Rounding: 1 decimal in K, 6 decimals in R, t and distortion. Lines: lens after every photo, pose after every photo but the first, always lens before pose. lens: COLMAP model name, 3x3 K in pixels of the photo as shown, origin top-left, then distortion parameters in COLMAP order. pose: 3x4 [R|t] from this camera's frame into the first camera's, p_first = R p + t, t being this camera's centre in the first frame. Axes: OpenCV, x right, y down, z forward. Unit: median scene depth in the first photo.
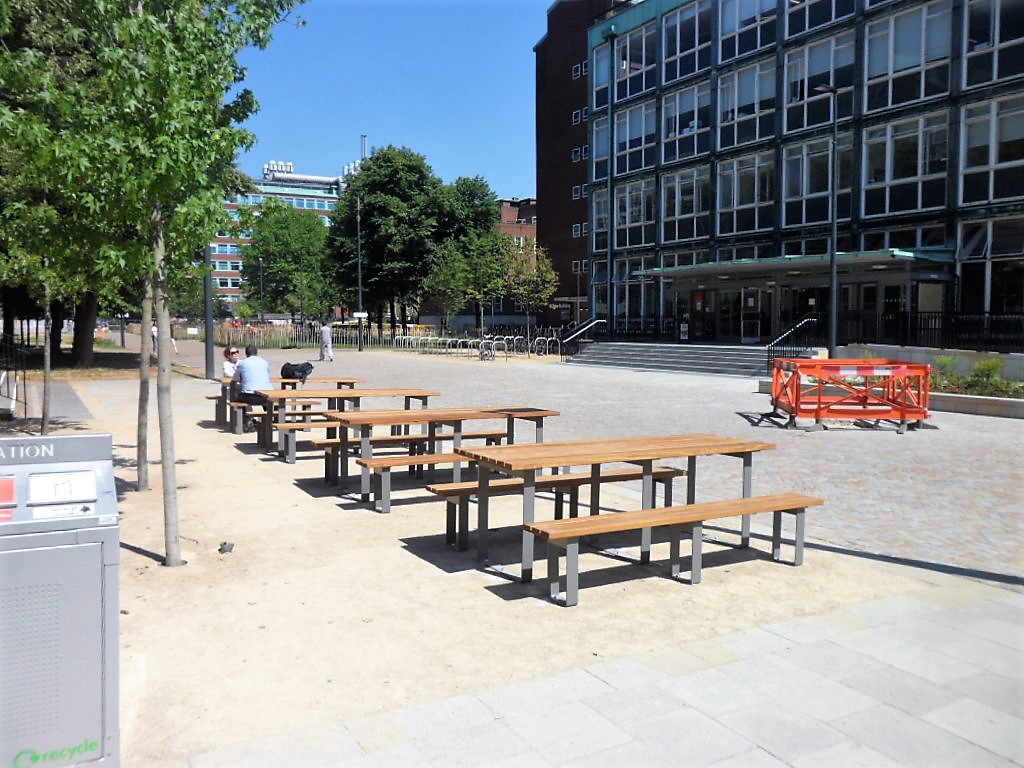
lens RADIAL K [[838.5, 0, 513.1], [0, 838.5, 377.1], [0, 0, 1]] dist [-0.022632, 0.013331]
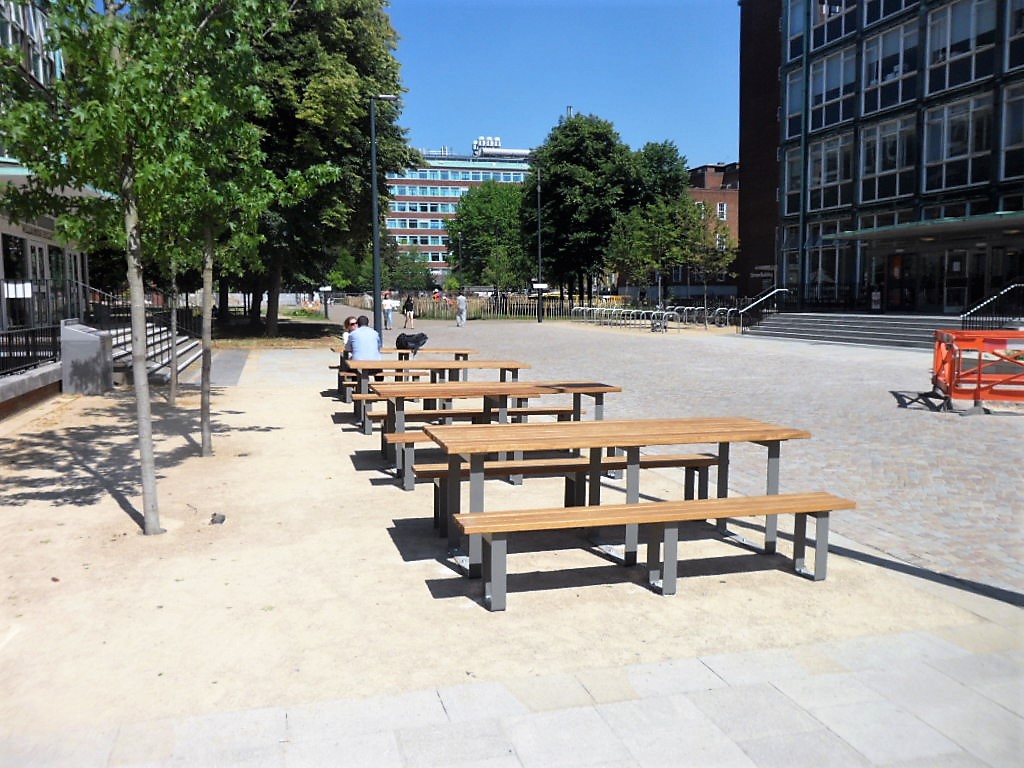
lens RADIAL K [[838.5, 0, 513.1], [0, 838.5, 377.1], [0, 0, 1]] dist [-0.022632, 0.013331]
pose [[0.969187, 0.015515, -0.245836, 0.042512], [-0.007150, 0.999366, 0.034882, -0.000229], [0.246221, -0.032049, 0.968684, 0.023284]]
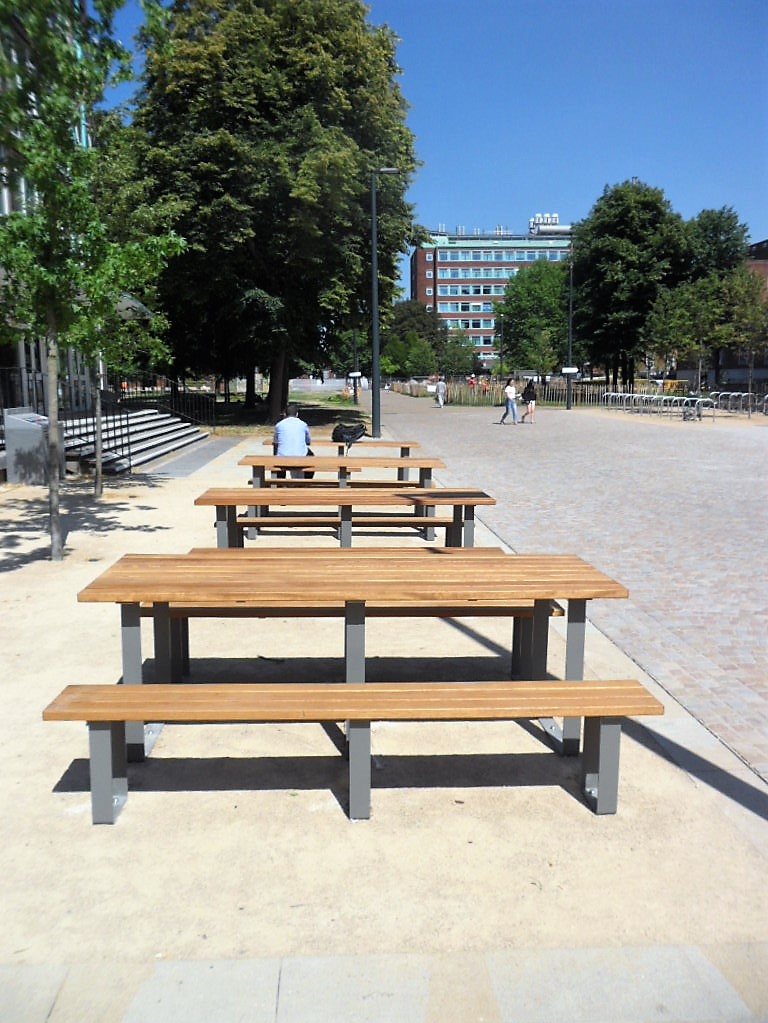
lens RADIAL K [[837.7, 0, 384.0], [0, 837.7, 511.5], [0, 0, 1]] dist [-0.022632, 0.013331]
pose [[0.891540, 0.058606, -0.449134, 0.076666], [-0.016977, 0.995221, 0.096163, -0.004348], [0.452623, -0.078108, 0.888274, 0.078533]]
